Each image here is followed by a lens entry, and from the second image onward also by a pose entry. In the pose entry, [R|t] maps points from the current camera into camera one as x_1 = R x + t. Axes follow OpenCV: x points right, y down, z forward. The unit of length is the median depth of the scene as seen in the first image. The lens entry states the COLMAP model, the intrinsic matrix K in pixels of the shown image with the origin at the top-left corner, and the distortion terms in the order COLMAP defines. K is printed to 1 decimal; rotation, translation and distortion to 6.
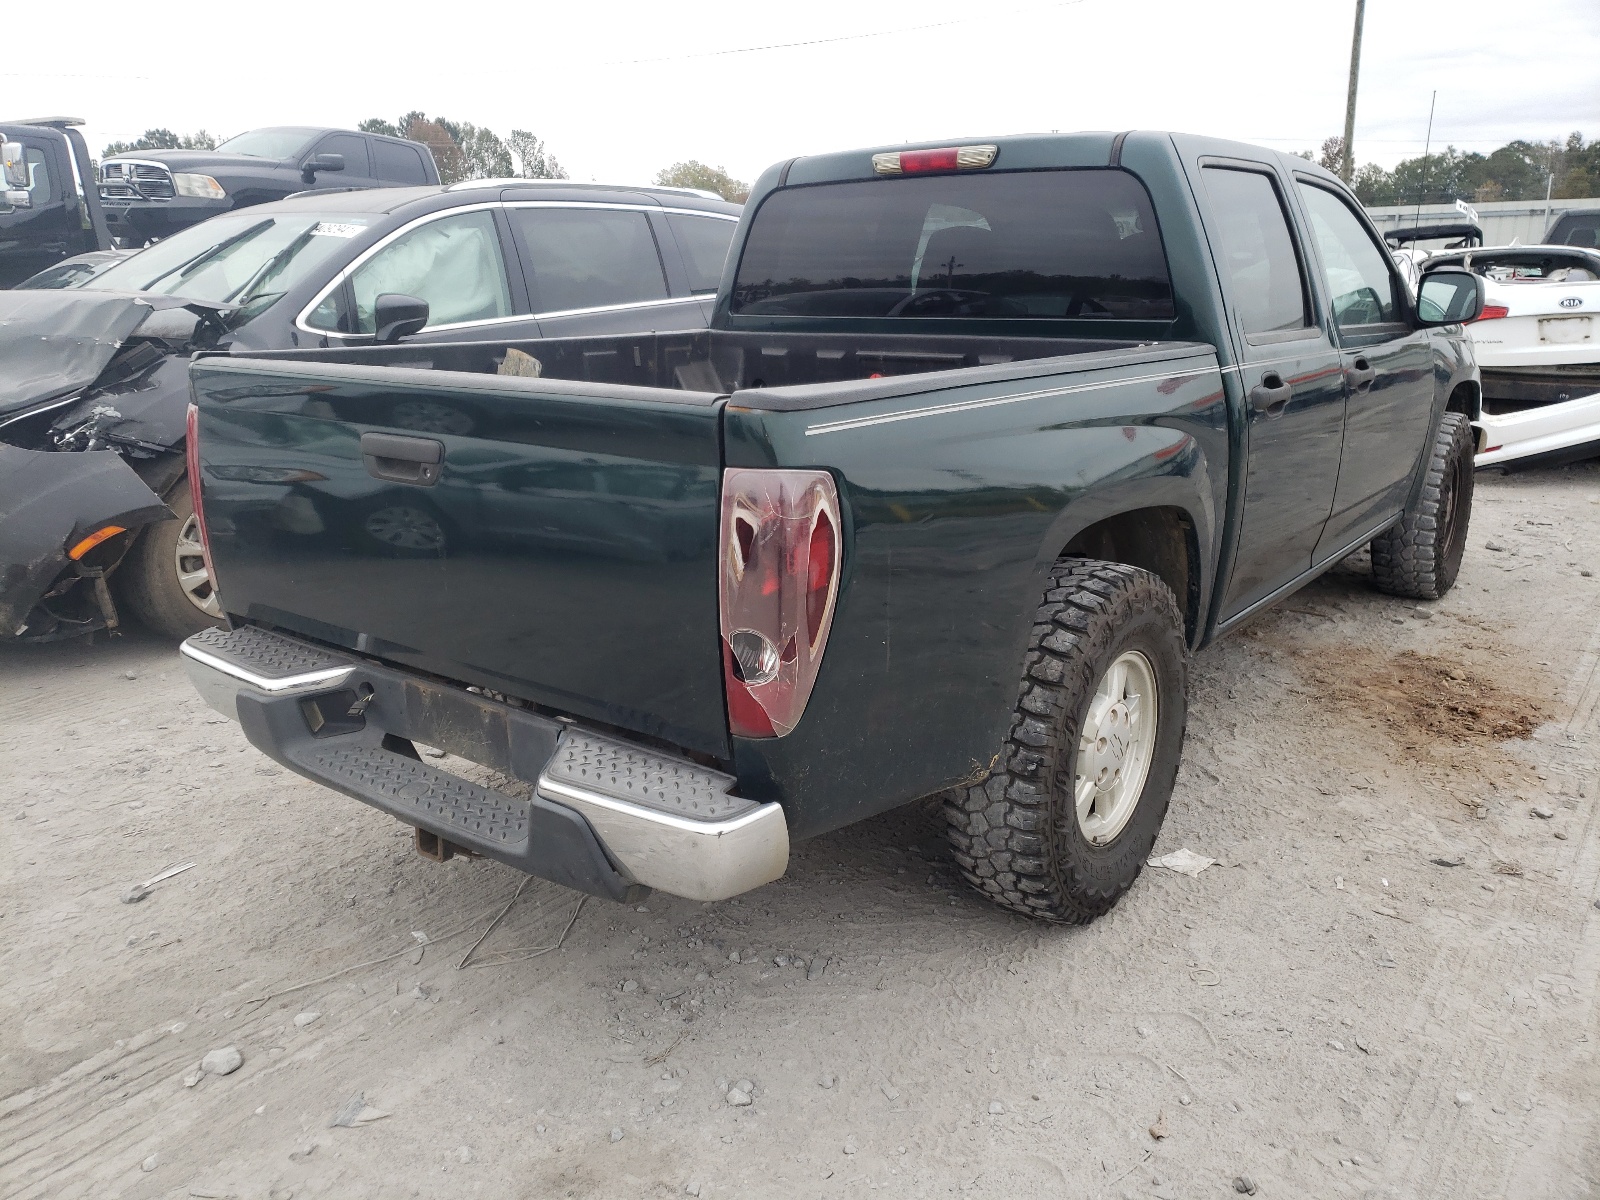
lens RADIAL K [[1202.3, 0, 800.0], [0, 1202.3, 600.0], [0, 0, 1]] dist [0.060856, -0.000151]
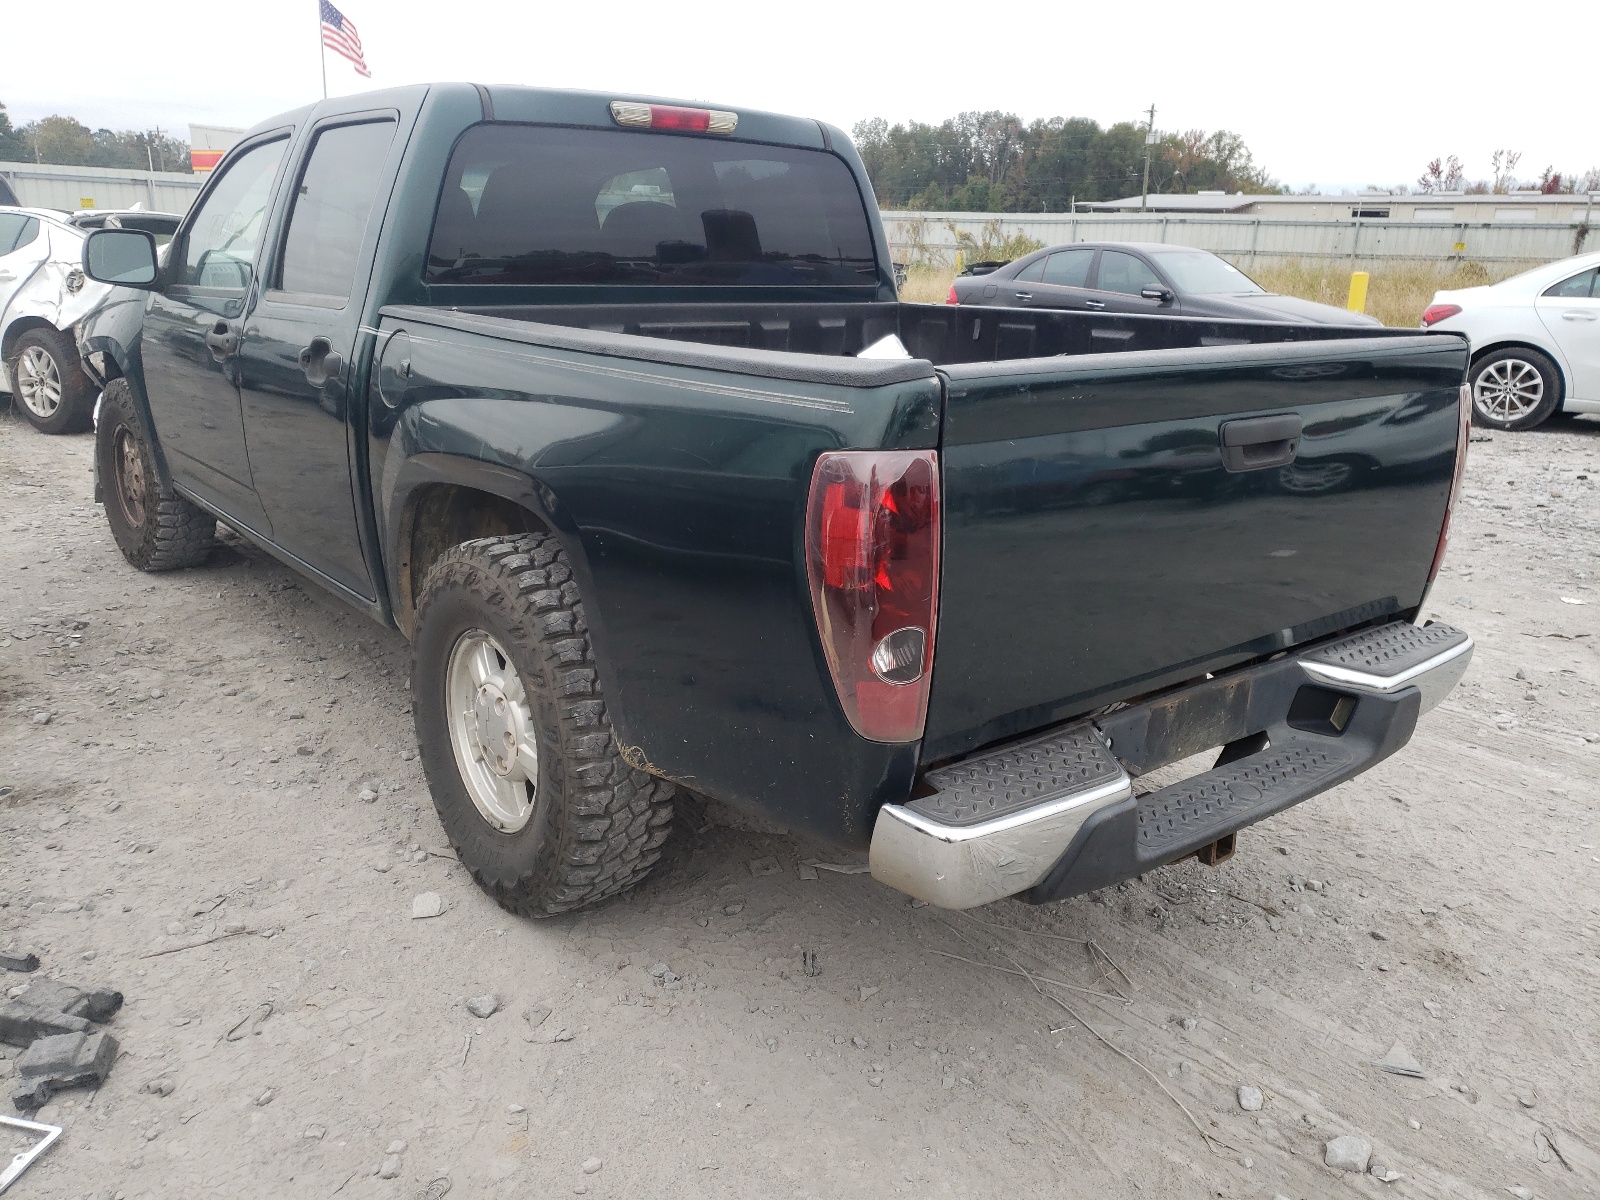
lens RADIAL K [[1281.0, 0, 800.0], [0, 1281.0, 600.0], [0, 0, 1]] dist [0.001412, 0.001041]
pose [[0.211276, -0.252524, 0.944243, -0.927005], [0.232902, 0.951230, 0.202280, -0.191768], [-0.949273, 0.177179, 0.259786, 0.738353]]
